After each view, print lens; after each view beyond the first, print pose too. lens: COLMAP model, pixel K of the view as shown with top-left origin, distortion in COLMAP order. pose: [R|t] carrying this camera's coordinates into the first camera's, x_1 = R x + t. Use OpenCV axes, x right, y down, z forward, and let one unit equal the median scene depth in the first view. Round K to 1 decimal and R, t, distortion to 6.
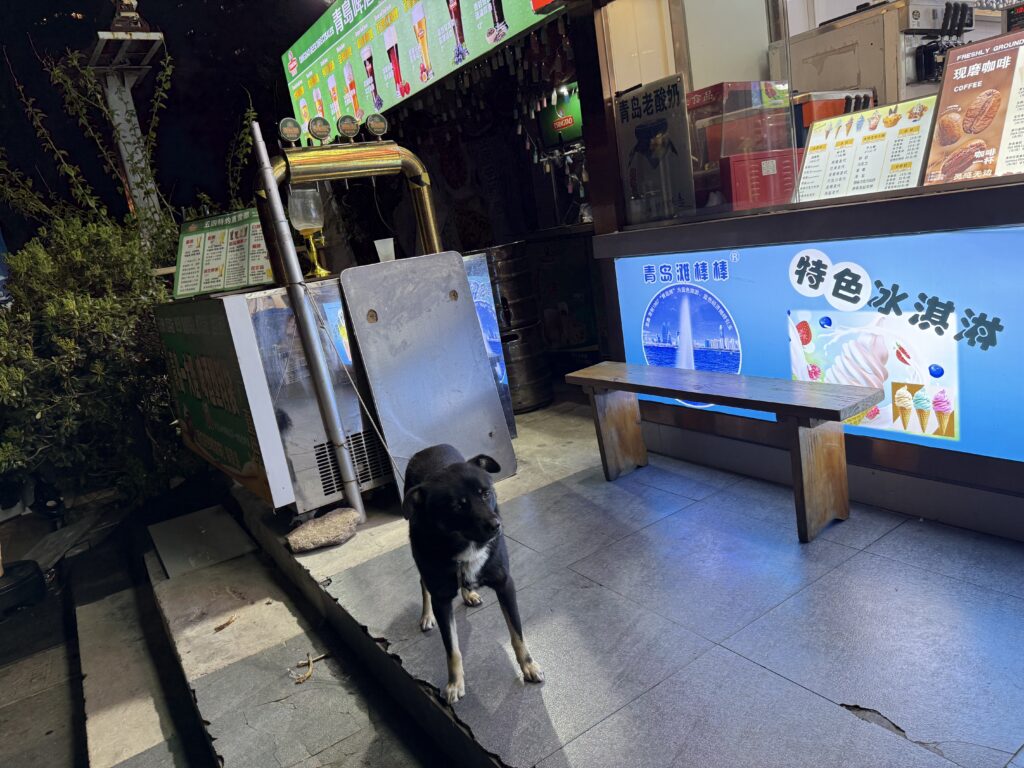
lens RADIAL K [[710.8, 0, 511.7], [0, 710.8, 384.7], [0, 0, 1]] dist [-0.043216, -0.003569]
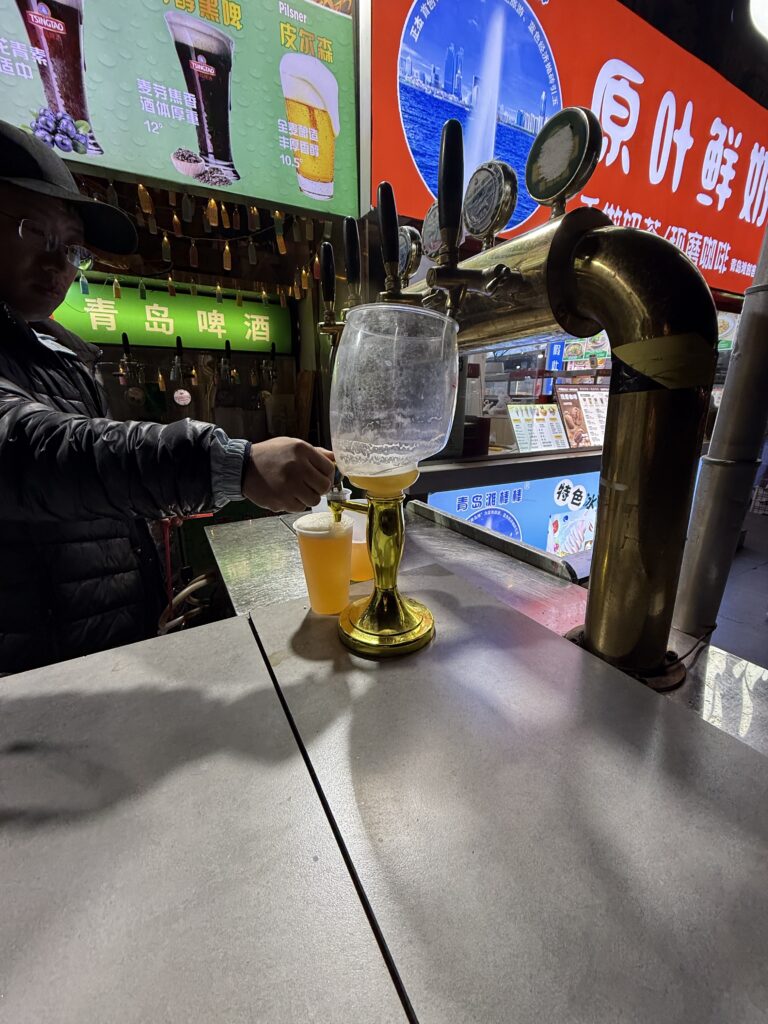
lens RADIAL K [[407.6, 0, 383.3], [0, 407.6, 519.6], [0, 0, 1]] dist [-0.000674, -0.000401]
pose [[0.100725, -0.106488, 0.989199, -0.567617], [0.211721, 0.973776, 0.083270, -0.240422], [-0.972126, 0.201047, 0.120629, 1.169221]]
